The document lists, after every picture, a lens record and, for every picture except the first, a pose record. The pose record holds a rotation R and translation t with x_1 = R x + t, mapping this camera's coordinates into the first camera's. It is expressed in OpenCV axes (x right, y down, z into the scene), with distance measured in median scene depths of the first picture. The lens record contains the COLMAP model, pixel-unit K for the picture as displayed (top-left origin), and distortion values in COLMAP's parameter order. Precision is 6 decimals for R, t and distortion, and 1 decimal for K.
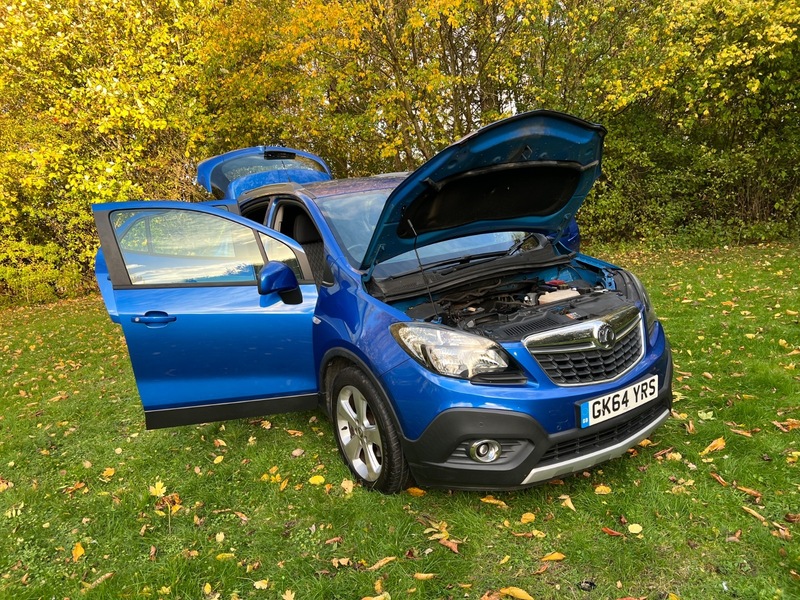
lens RADIAL K [[595.0, 0, 401.5], [0, 595.0, 304.1], [0, 0, 1]] dist [0.042490, -0.033986]
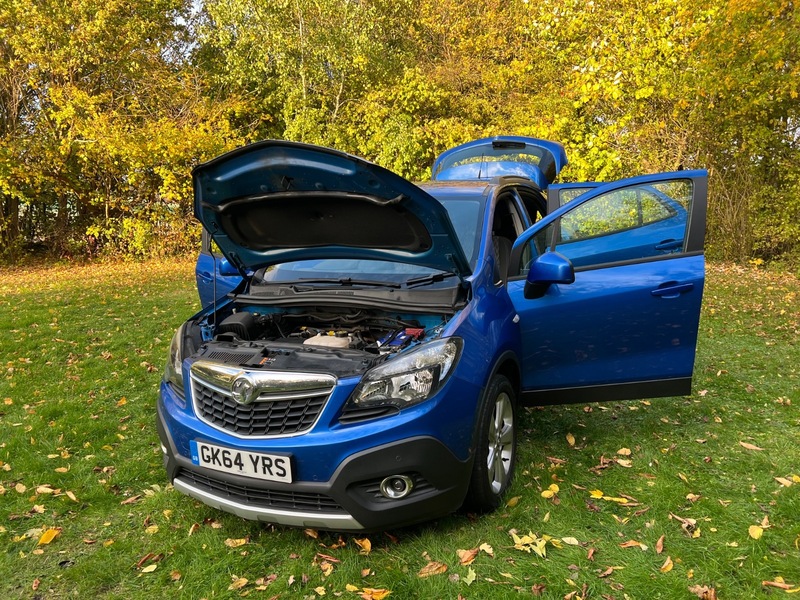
lens RADIAL K [[595.0, 0, 398.5], [0, 595.0, 302.4], [0, 0, 1]] dist [0.042490, -0.033986]
pose [[0.549928, 0.230539, -0.802765, 1.206549], [-0.176846, 0.971498, 0.157849, -0.271904], [0.816275, 0.055160, 0.575024, 0.662244]]
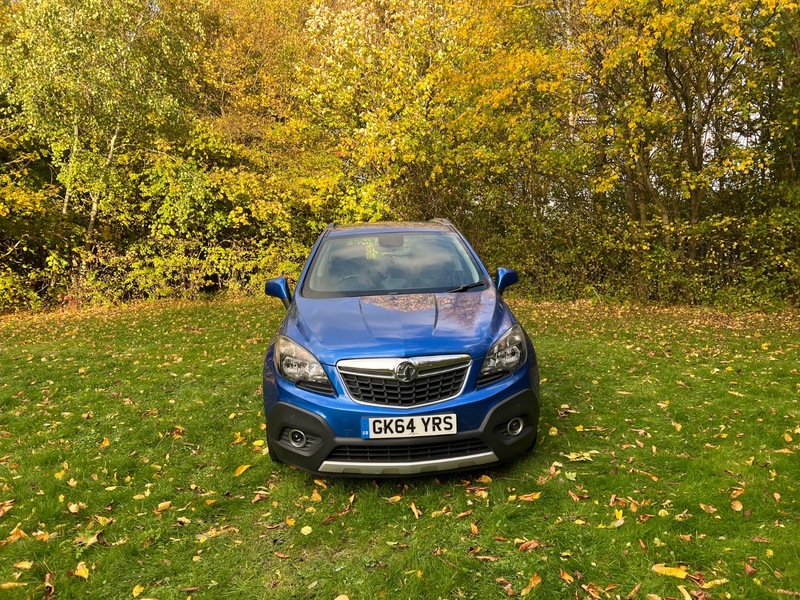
lens RADIAL K [[595.0, 0, 399.2], [0, 595.0, 294.7], [0, 0, 1]] dist [0.042490, -0.033986]
pose [[0.873683, 0.121274, -0.471138, 0.894574], [-0.144896, 0.989347, -0.014031, -0.082413], [0.464418, 0.080525, 0.881948, -0.091601]]
